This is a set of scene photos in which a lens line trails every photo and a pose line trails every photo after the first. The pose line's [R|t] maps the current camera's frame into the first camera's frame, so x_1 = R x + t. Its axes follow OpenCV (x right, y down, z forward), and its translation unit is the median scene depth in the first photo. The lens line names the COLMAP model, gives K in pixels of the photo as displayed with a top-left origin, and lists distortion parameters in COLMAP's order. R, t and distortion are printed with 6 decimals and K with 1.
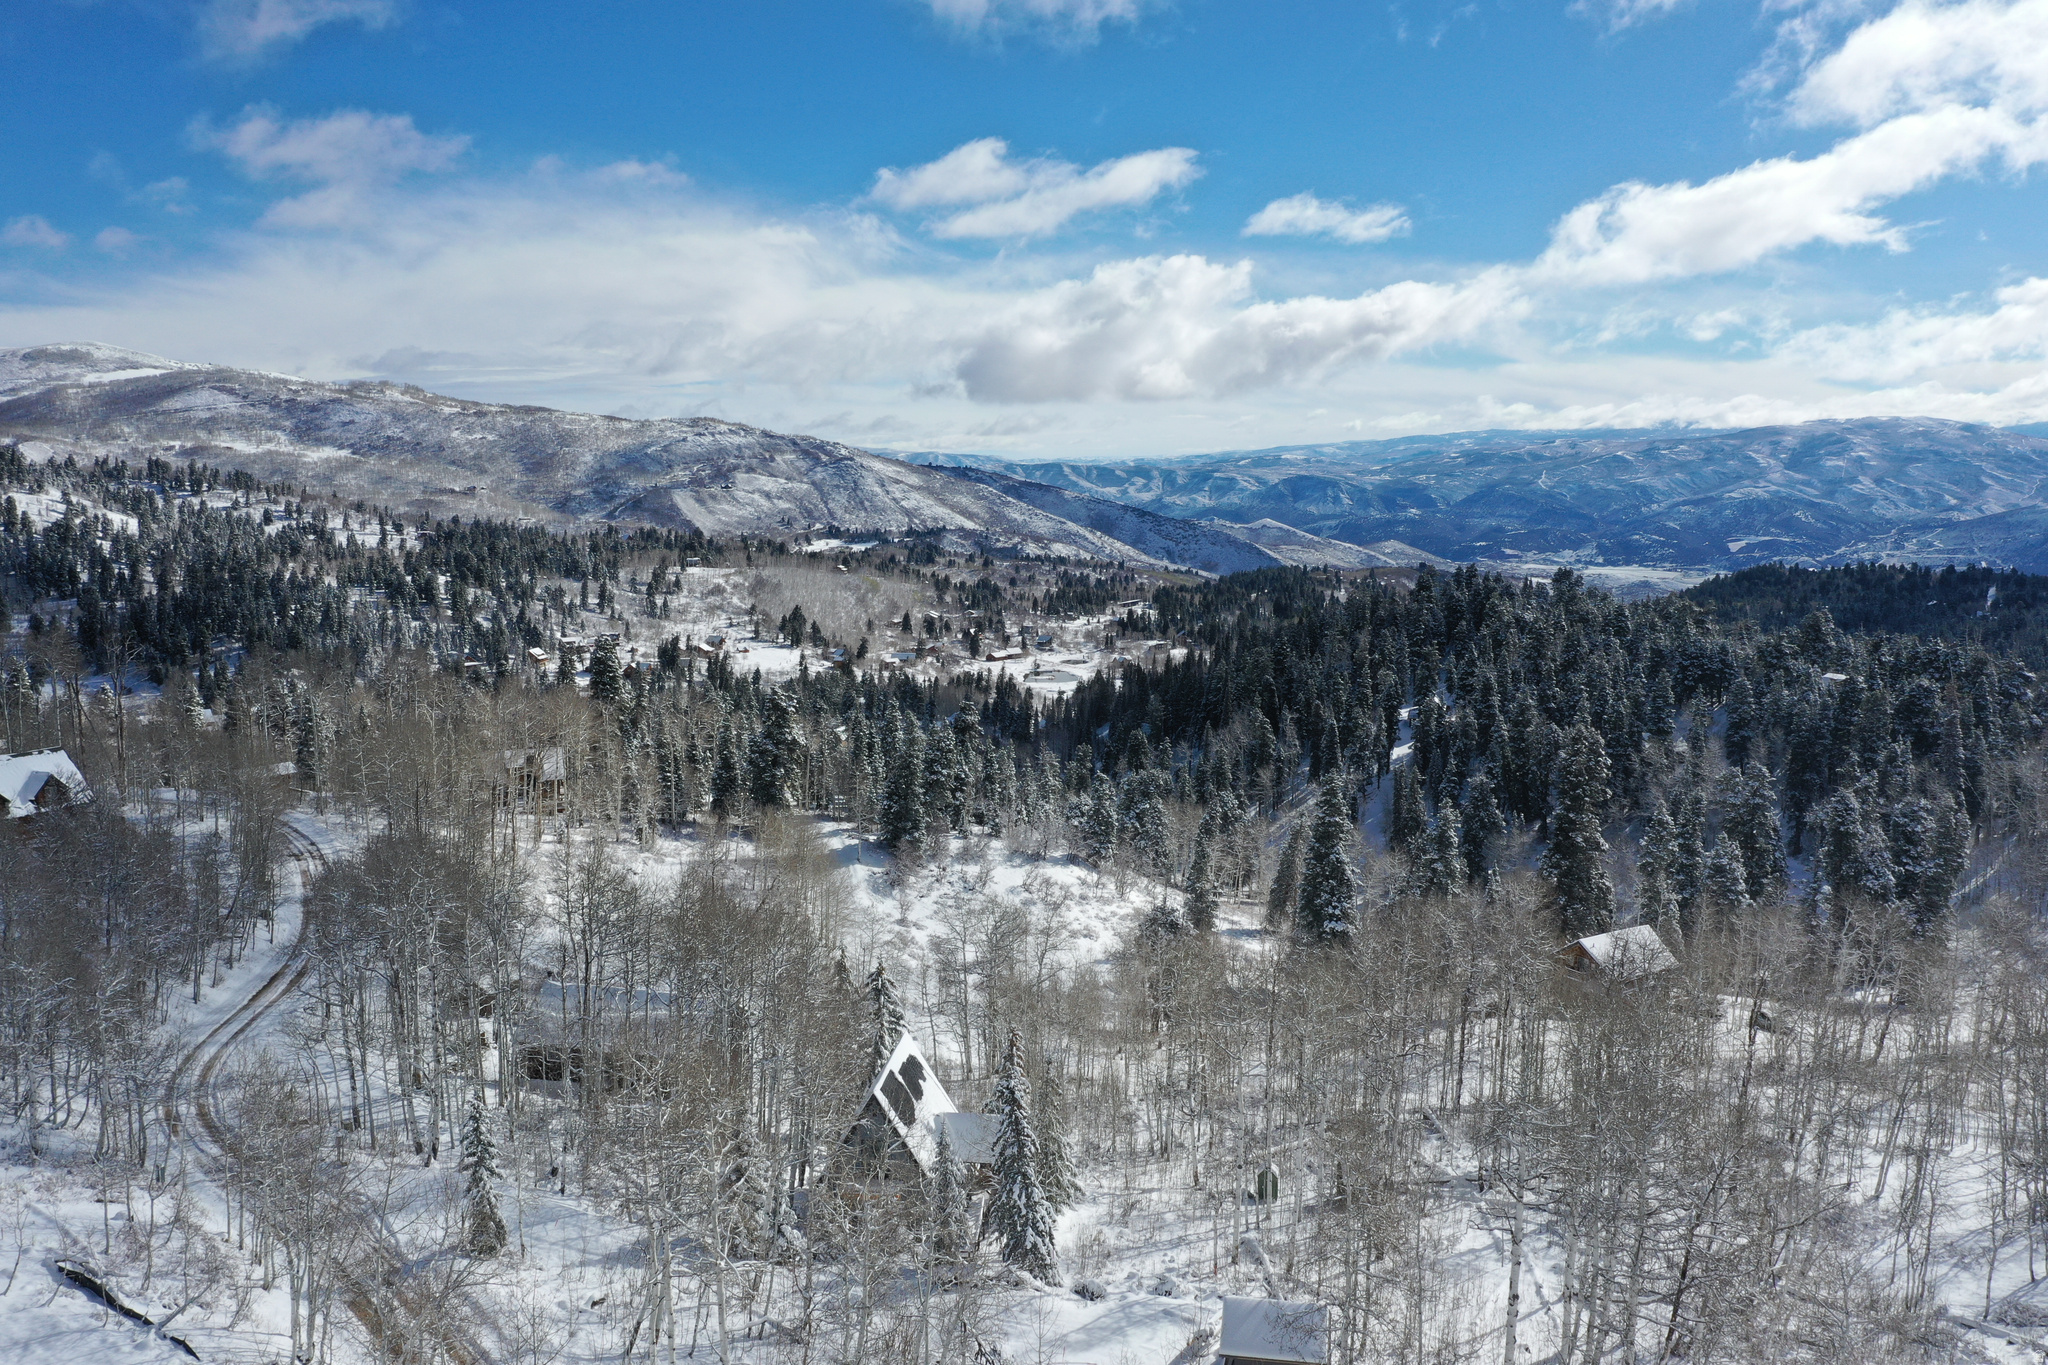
lens RADIAL K [[1614.9, 0, 1032.3], [0, 1614.9, 690.2], [0, 0, 1]] dist [-0.011033, -0.001115]
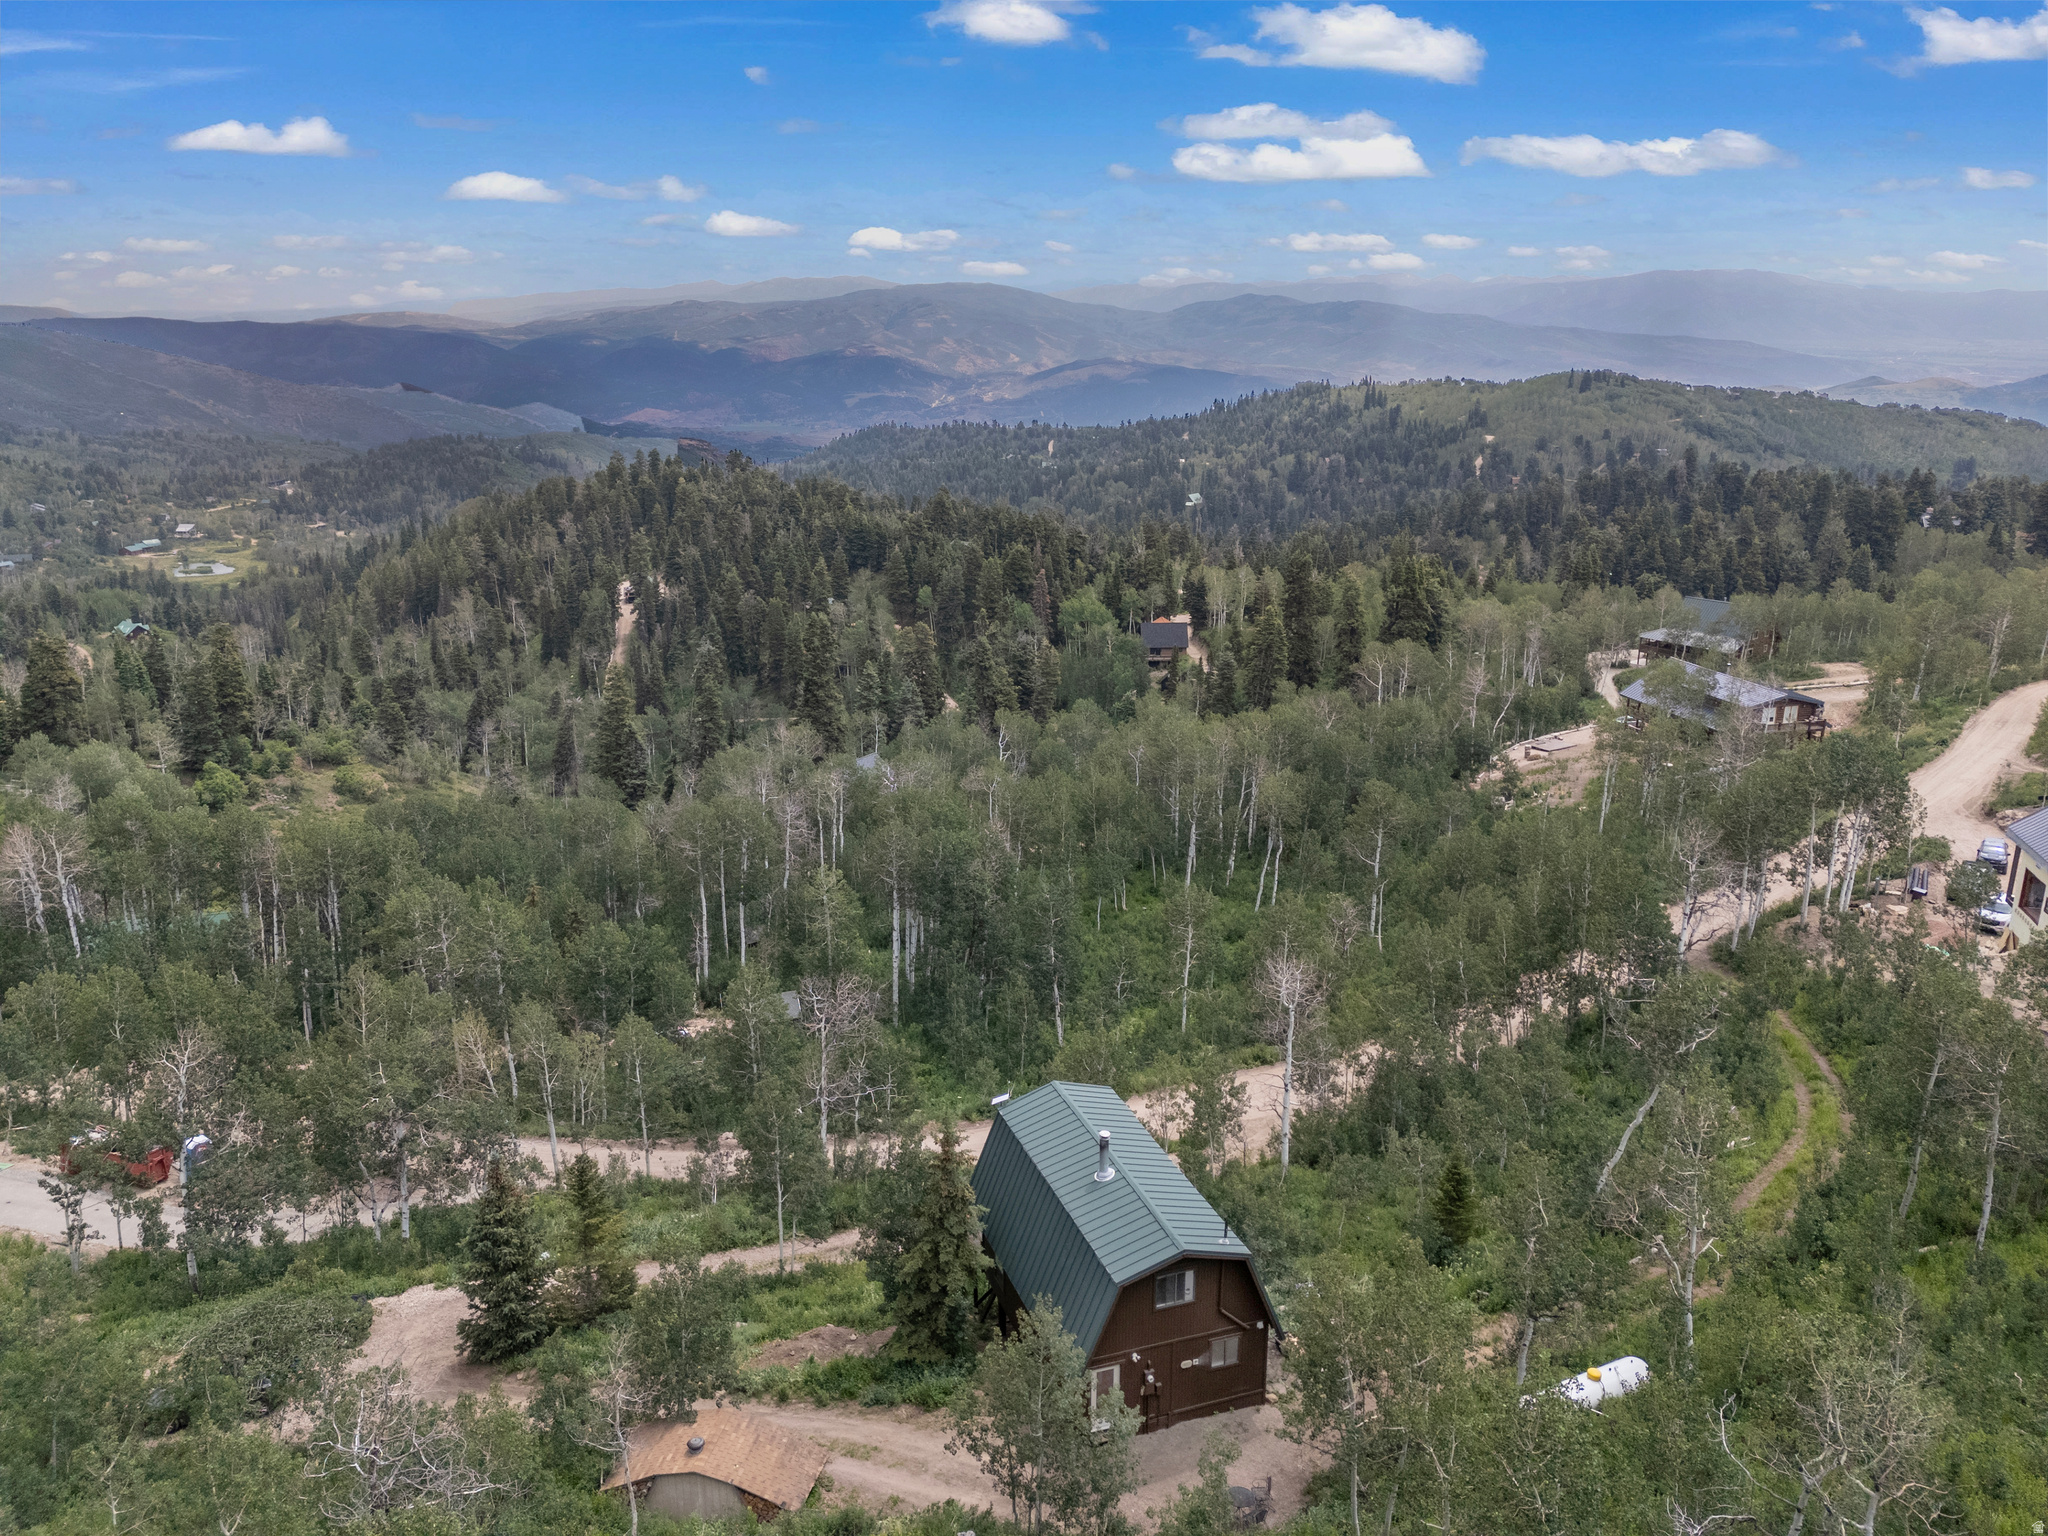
lens RADIAL K [[1502.8, 0, 1024.0], [0, 1502.8, 768.0], [0, 0, 1]] dist [0.077619, -0.073204]
pose [[0.866715, -0.139224, 0.478980, -0.090242], [0.068427, 0.984365, 0.162304, -0.028671], [-0.494088, -0.107896, 0.862691, -0.139327]]
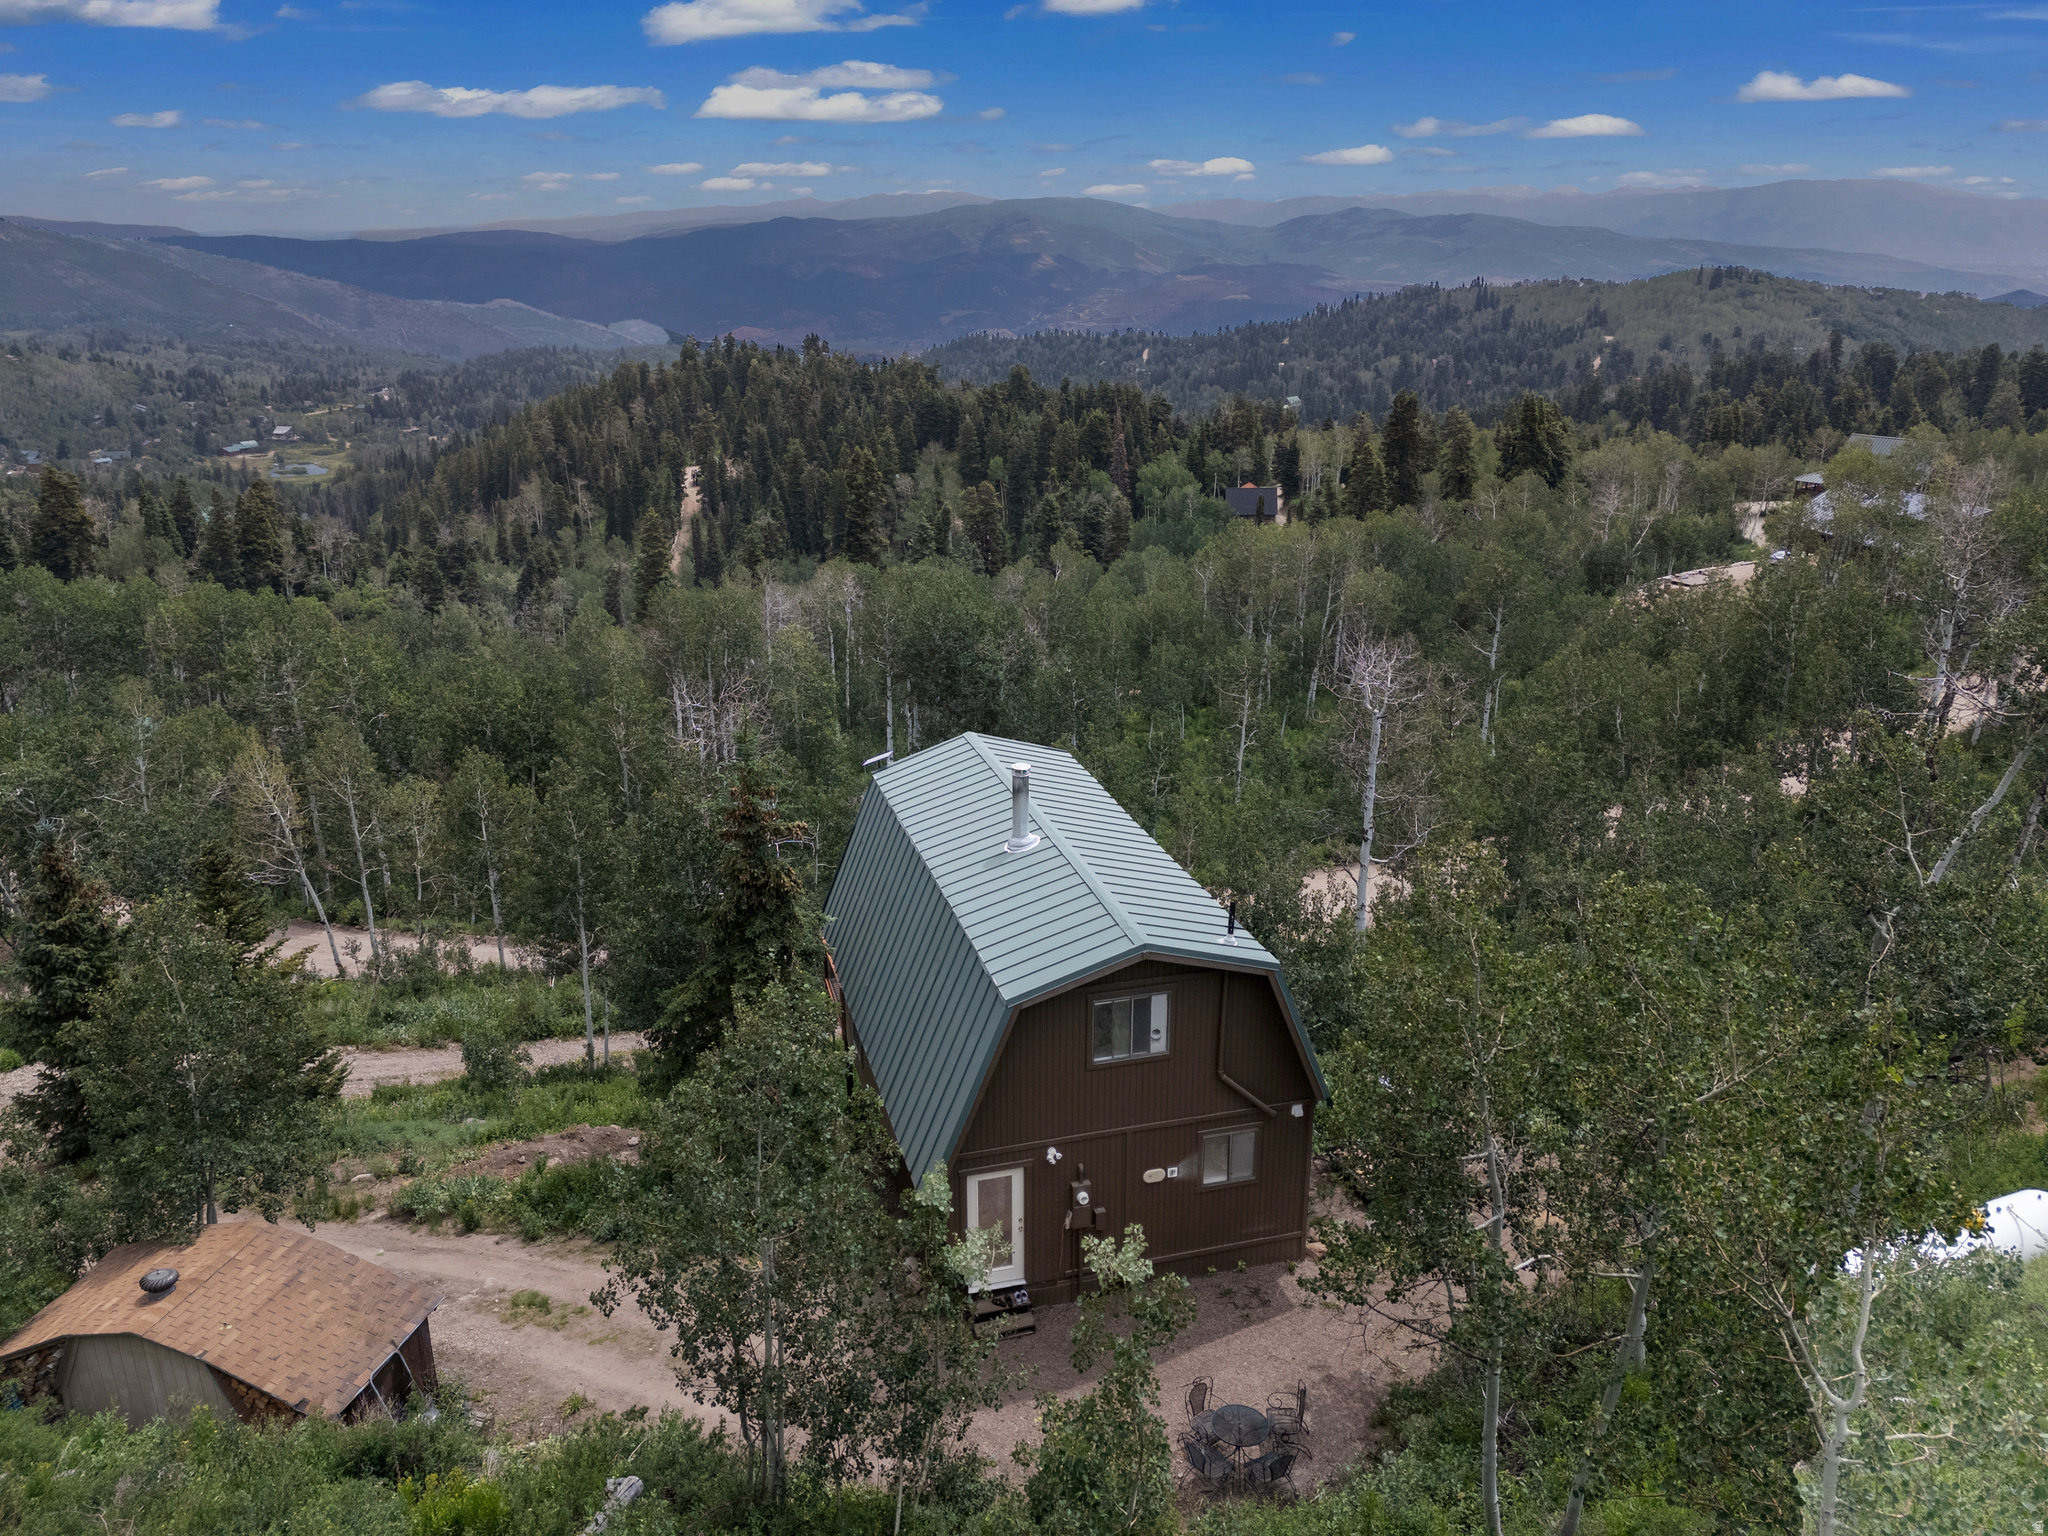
lens RADIAL K [[1502.8, 0, 1024.0], [0, 1502.8, 768.0], [0, 0, 1]] dist [0.077619, -0.073204]
pose [[0.895845, -0.146218, 0.419621, -0.047030], [0.062277, 0.976305, 0.207243, 0.019098], [-0.439981, -0.159525, 0.883725, -0.085430]]
